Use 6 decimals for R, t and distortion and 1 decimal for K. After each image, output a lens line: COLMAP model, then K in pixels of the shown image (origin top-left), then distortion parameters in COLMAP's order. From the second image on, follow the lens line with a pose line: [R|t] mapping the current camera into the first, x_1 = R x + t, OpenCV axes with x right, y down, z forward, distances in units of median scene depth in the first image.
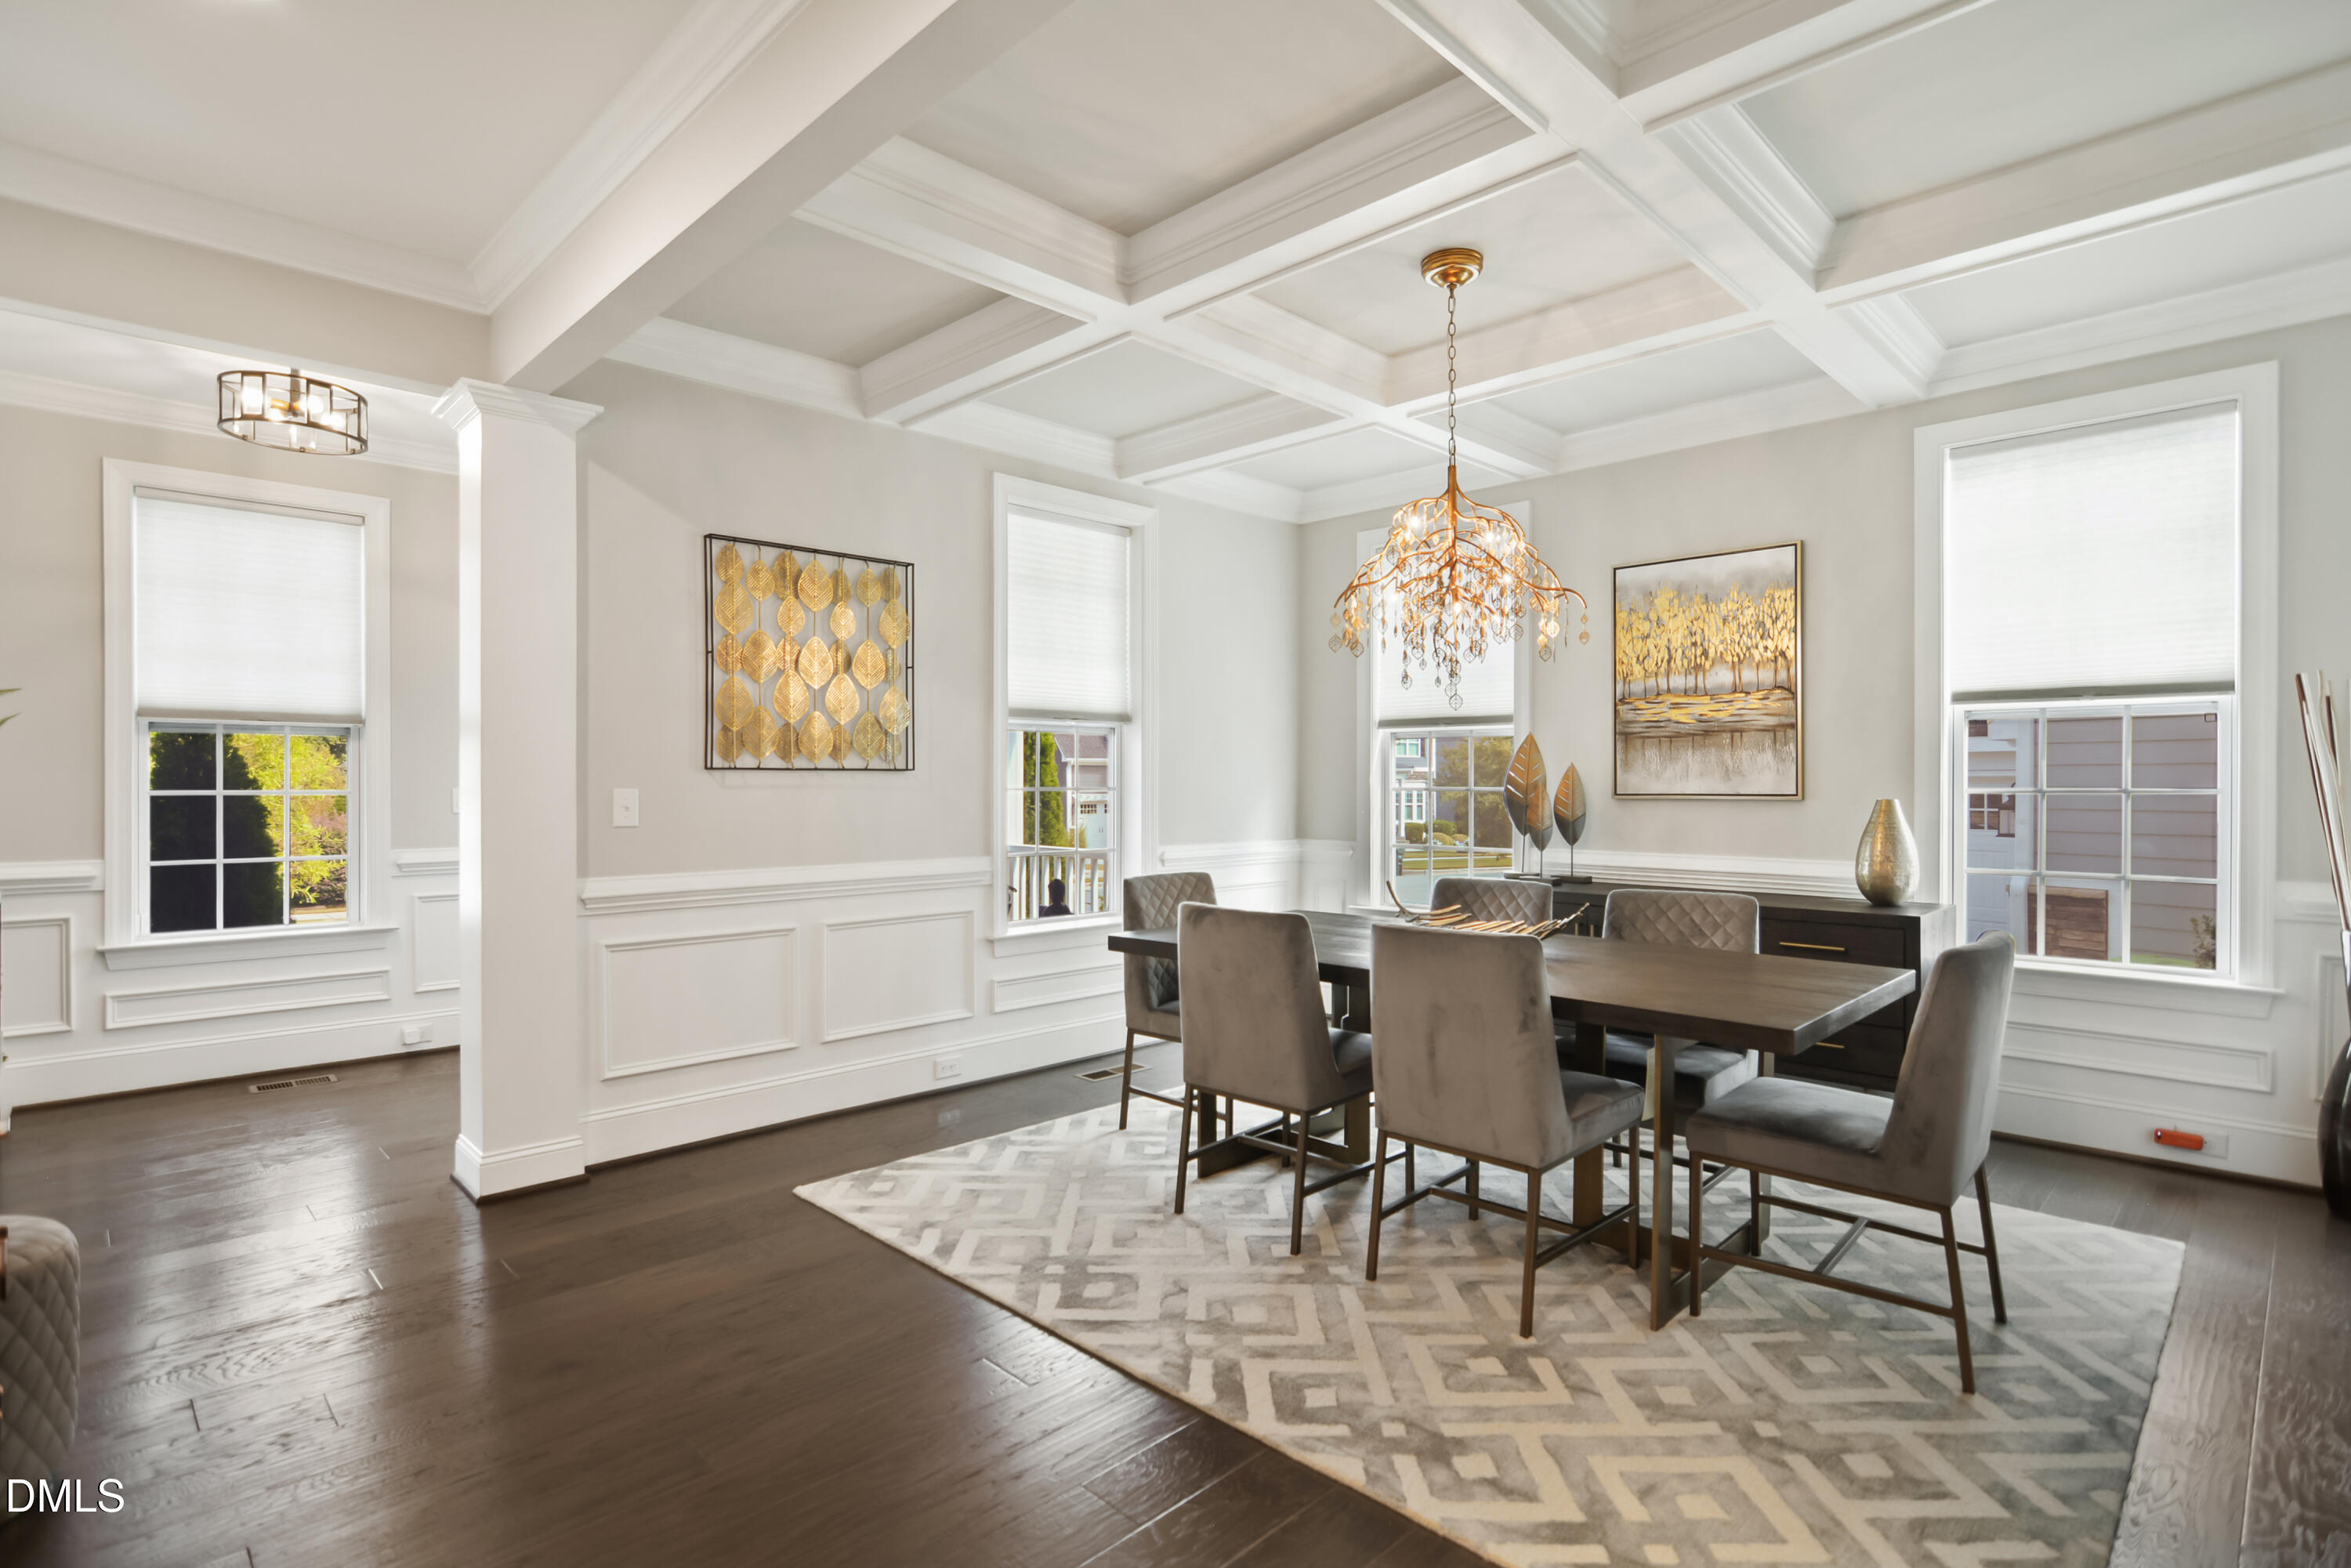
lens RADIAL K [[1169.9, 0, 1166.5], [0, 1169.9, 810.2], [0, 0, 1]] dist [-0.002488, 0.000814]
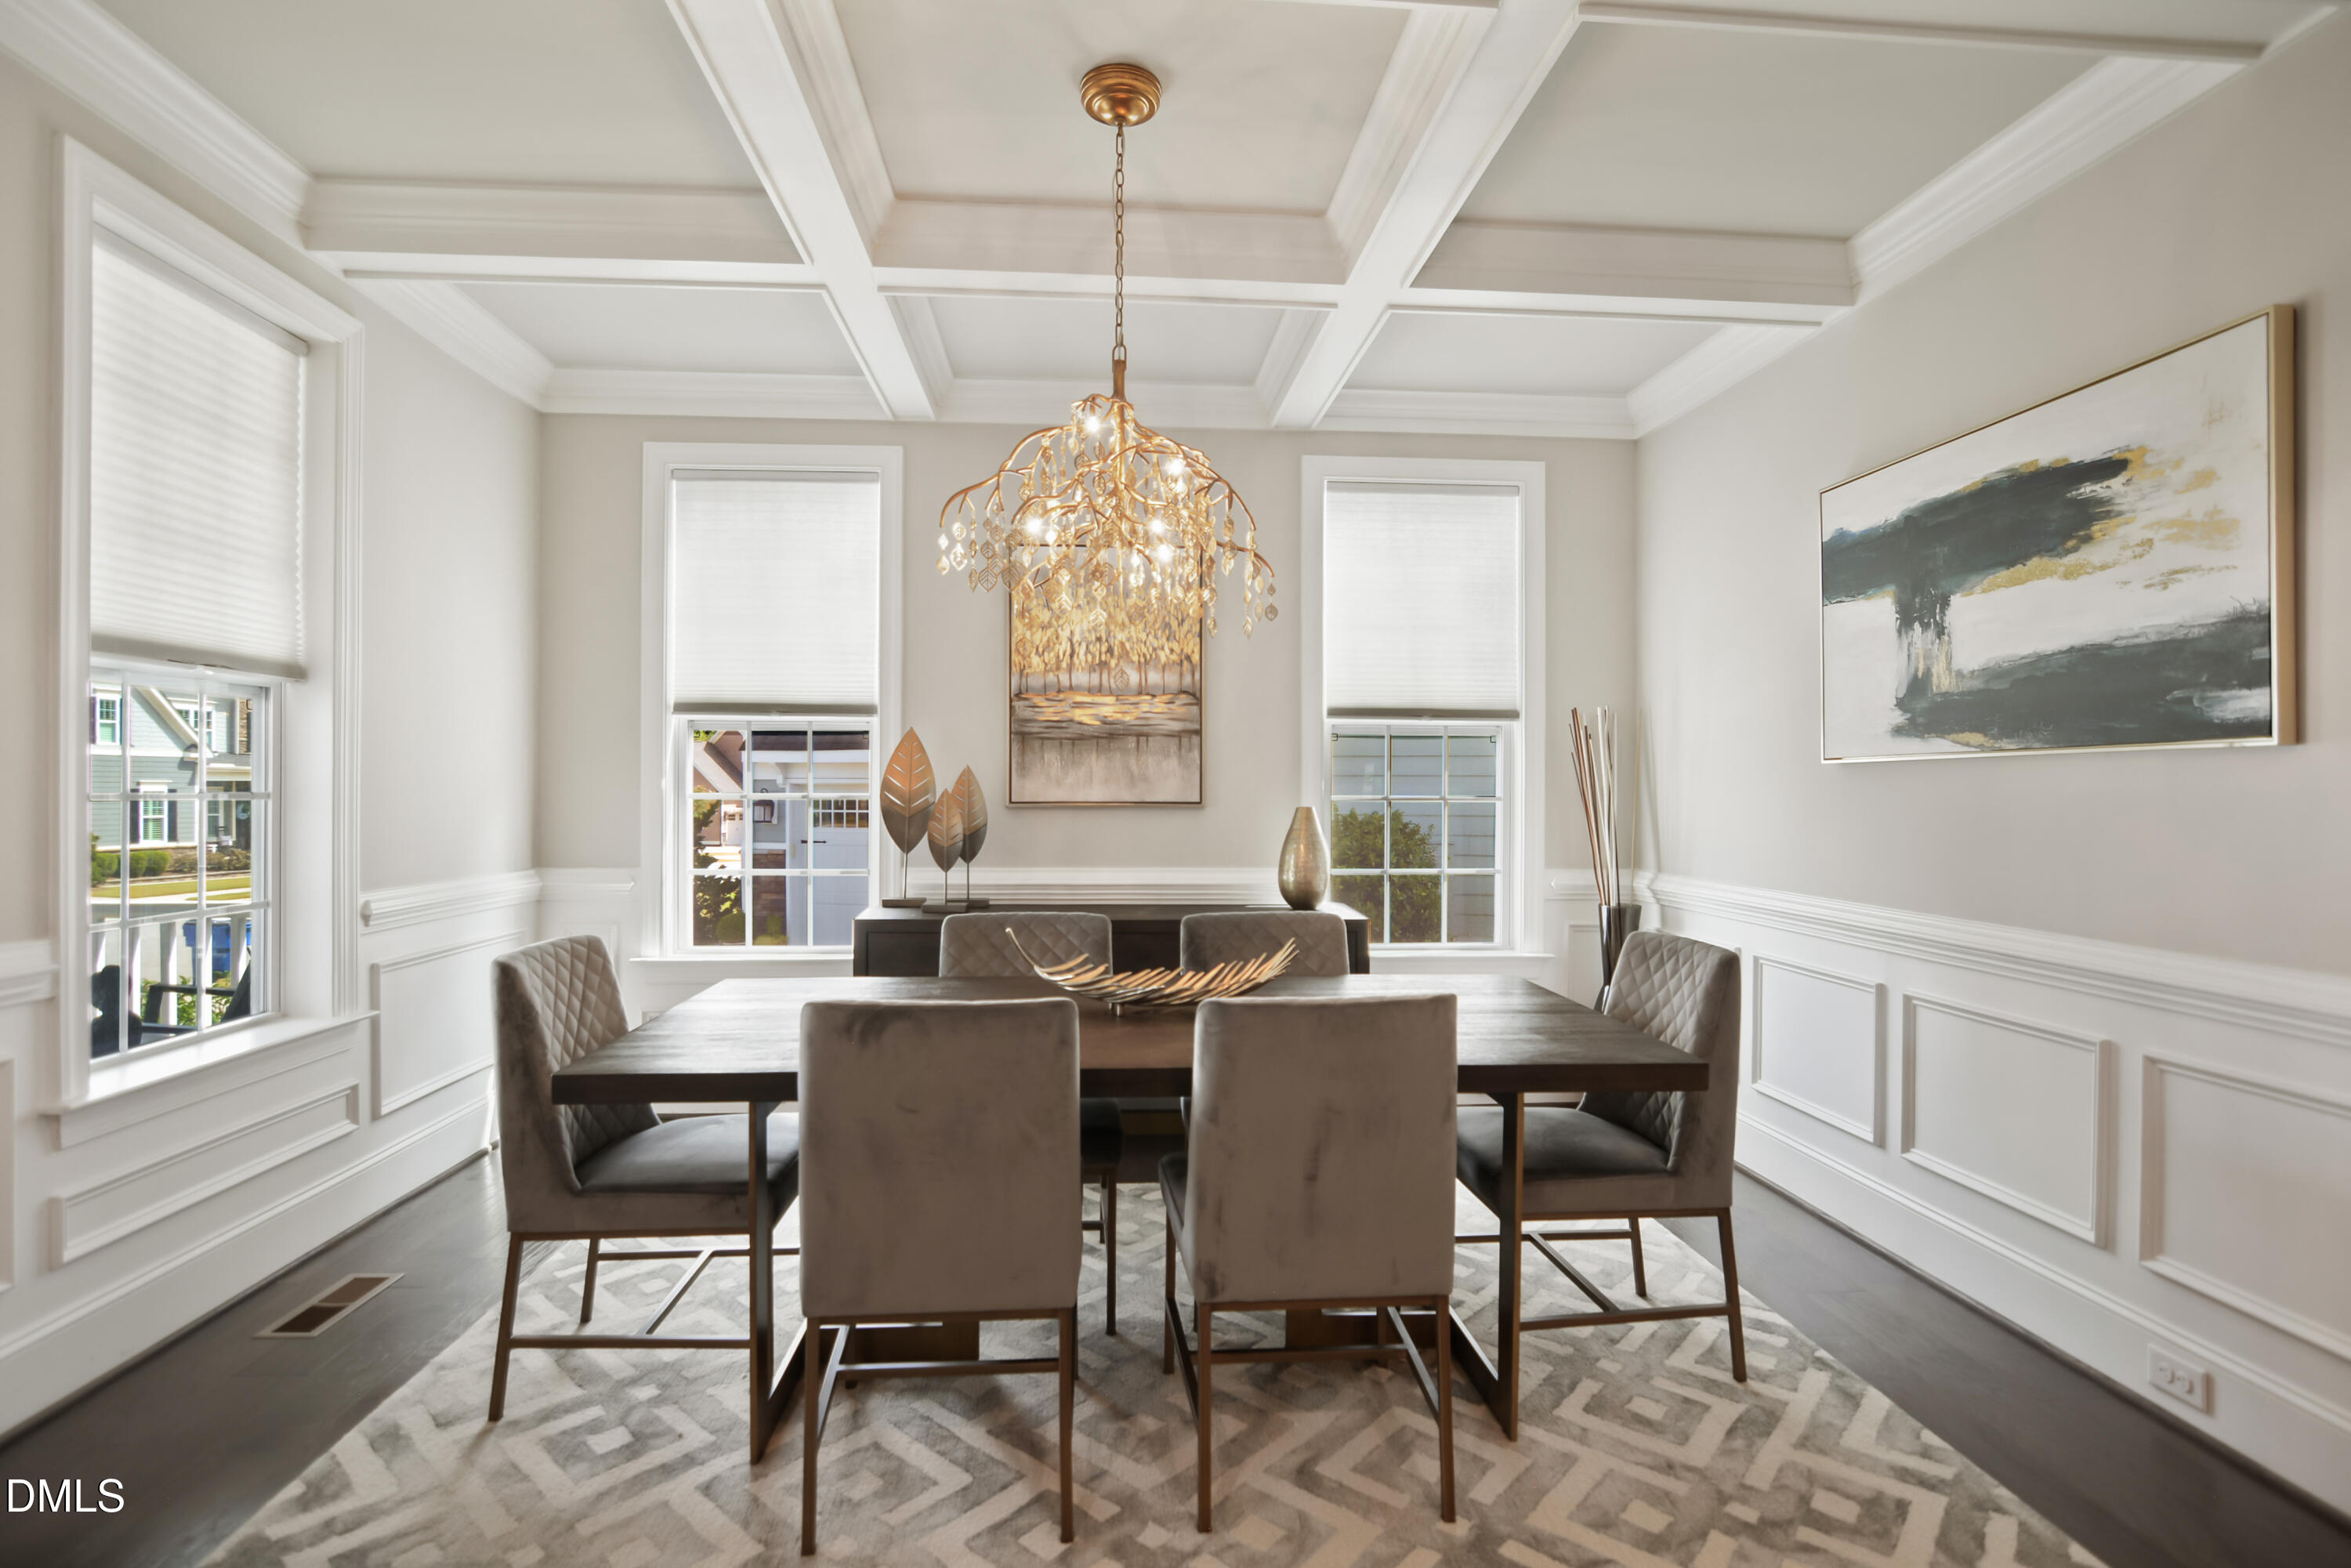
lens RADIAL K [[1173.1, 0, 1178.6], [0, 1173.1, 803.3], [0, 0, 1]] dist [-0.019175, 0.001701]
pose [[0.651143, -0.005118, 0.758938, -0.216368], [0.012703, 0.999911, -0.004156, -0.008332], [-0.758849, 0.012346, 0.651150, 0.362551]]
